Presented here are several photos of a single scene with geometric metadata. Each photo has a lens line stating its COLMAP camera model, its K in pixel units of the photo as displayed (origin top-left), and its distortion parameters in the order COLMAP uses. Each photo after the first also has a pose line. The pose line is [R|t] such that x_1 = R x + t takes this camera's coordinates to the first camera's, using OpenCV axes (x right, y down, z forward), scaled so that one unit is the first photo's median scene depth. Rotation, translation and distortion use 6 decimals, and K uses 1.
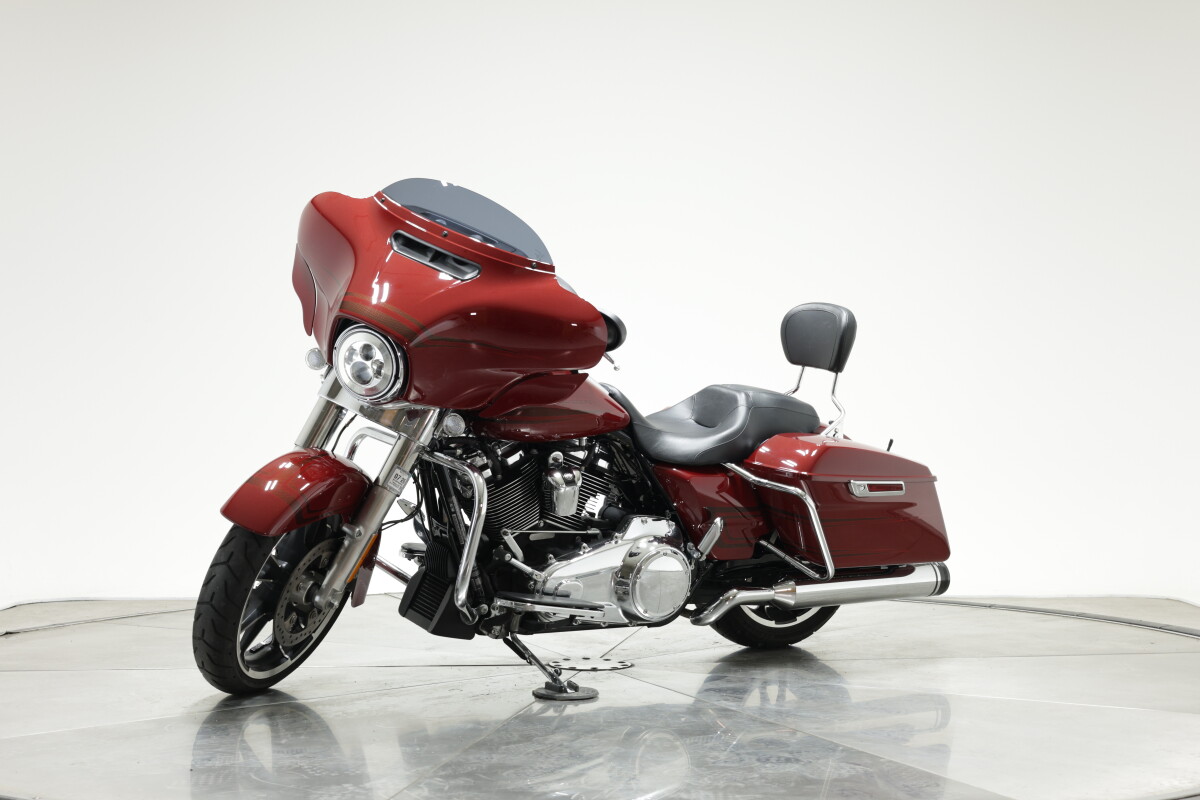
lens RADIAL K [[1648.2, 0, 600.0], [0, 1648.2, 400.0], [0, 0, 1]] dist [0.001102, -0.010697]
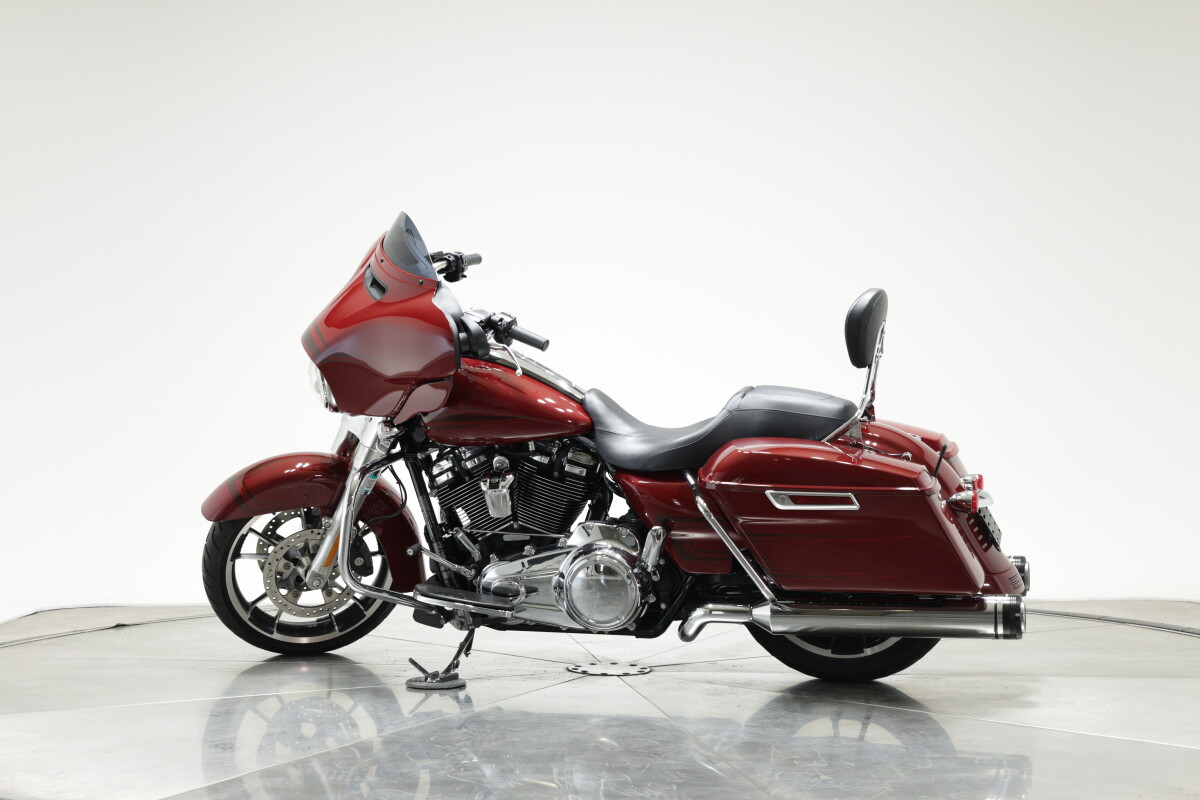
lens RADIAL K [[1648.2, 0, 600.0], [0, 1648.2, 400.0], [0, 0, 1]] dist [0.001102, -0.010697]
pose [[0.632263, -0.023915, -0.774385, 0.801441], [0.013277, 0.999711, -0.020034, 0.016957], [0.774640, 0.002385, 0.632398, 0.376381]]
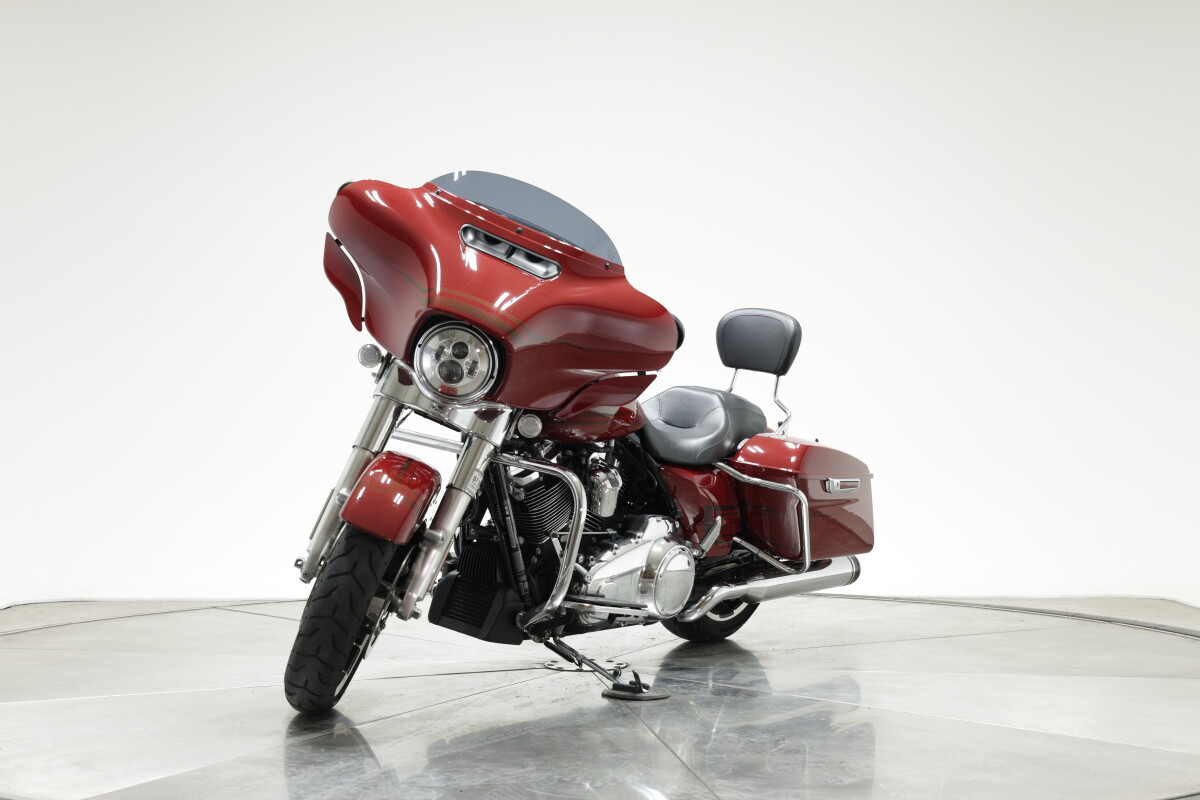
lens RADIAL K [[1648.2, 0, 600.0], [0, 1648.2, 400.0], [0, 0, 1]] dist [0.001102, -0.010697]
pose [[0.938203, 0.006587, 0.346023, -0.358158], [-0.007383, 0.999972, 0.000983, -0.001387], [-0.346007, -0.003477, 0.938226, 0.062377]]
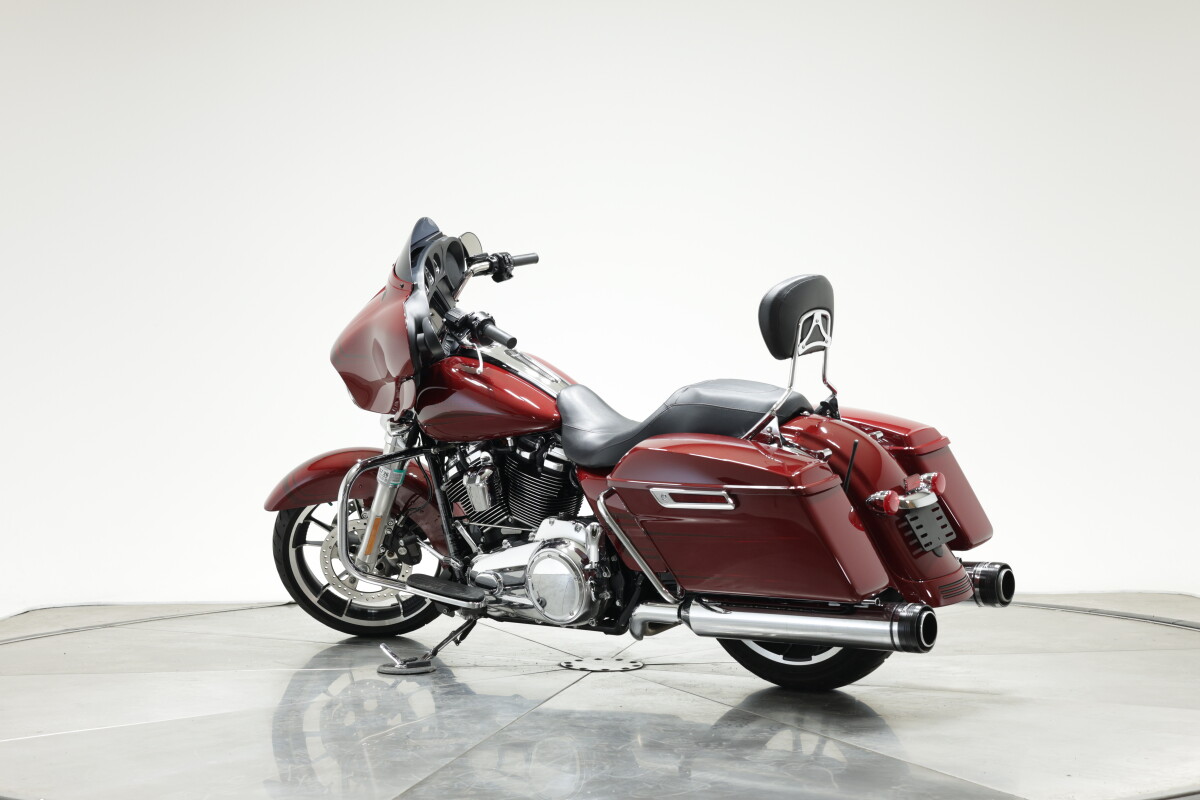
lens RADIAL K [[1648.2, 0, 600.0], [0, 1648.2, 400.0], [0, 0, 1]] dist [0.001102, -0.010697]
pose [[0.291871, -0.024114, -0.956154, 0.993889], [0.016583, 0.999659, -0.020149, 0.020026], [0.956314, -0.009975, 0.292171, 0.736933]]
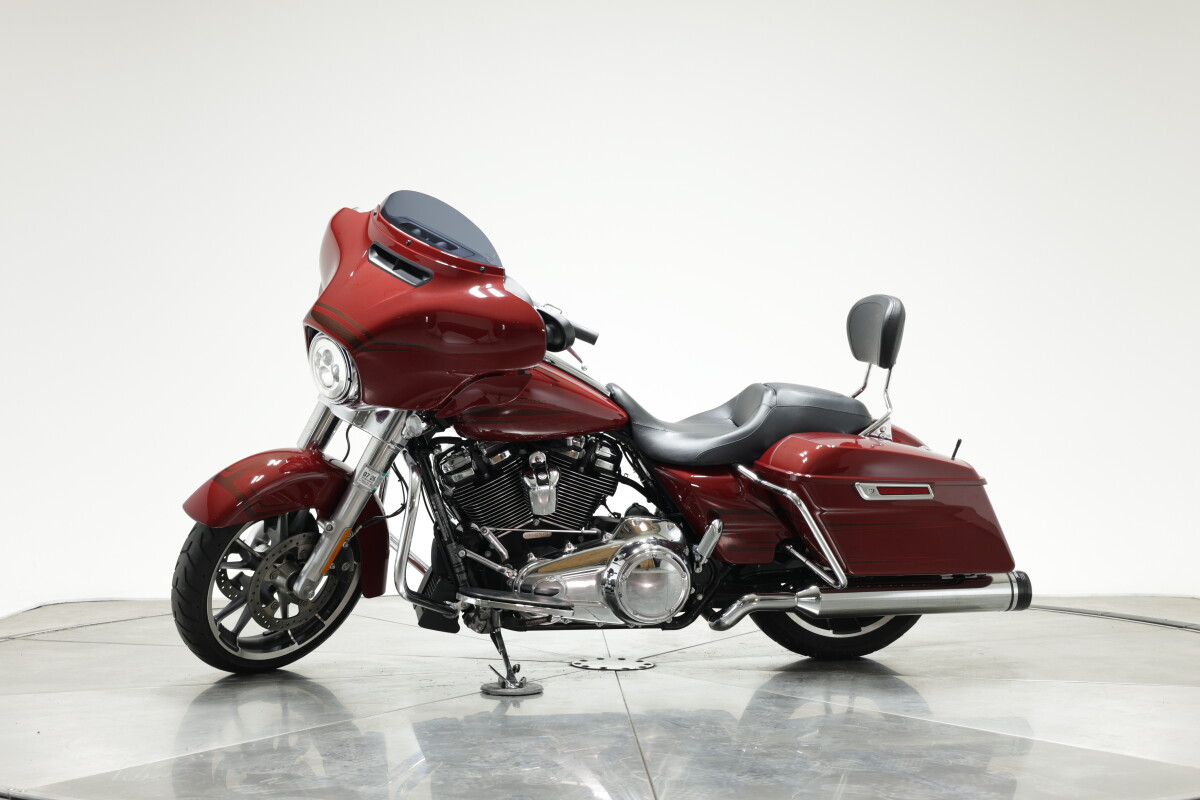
lens RADIAL K [[1648.2, 0, 600.0], [0, 1648.2, 400.0], [0, 0, 1]] dist [0.001102, -0.010697]
pose [[0.924618, -0.011541, -0.380721, 0.384862], [0.009554, 0.999929, -0.007107, 0.007038], [0.380776, 0.002934, 0.924663, 0.073451]]
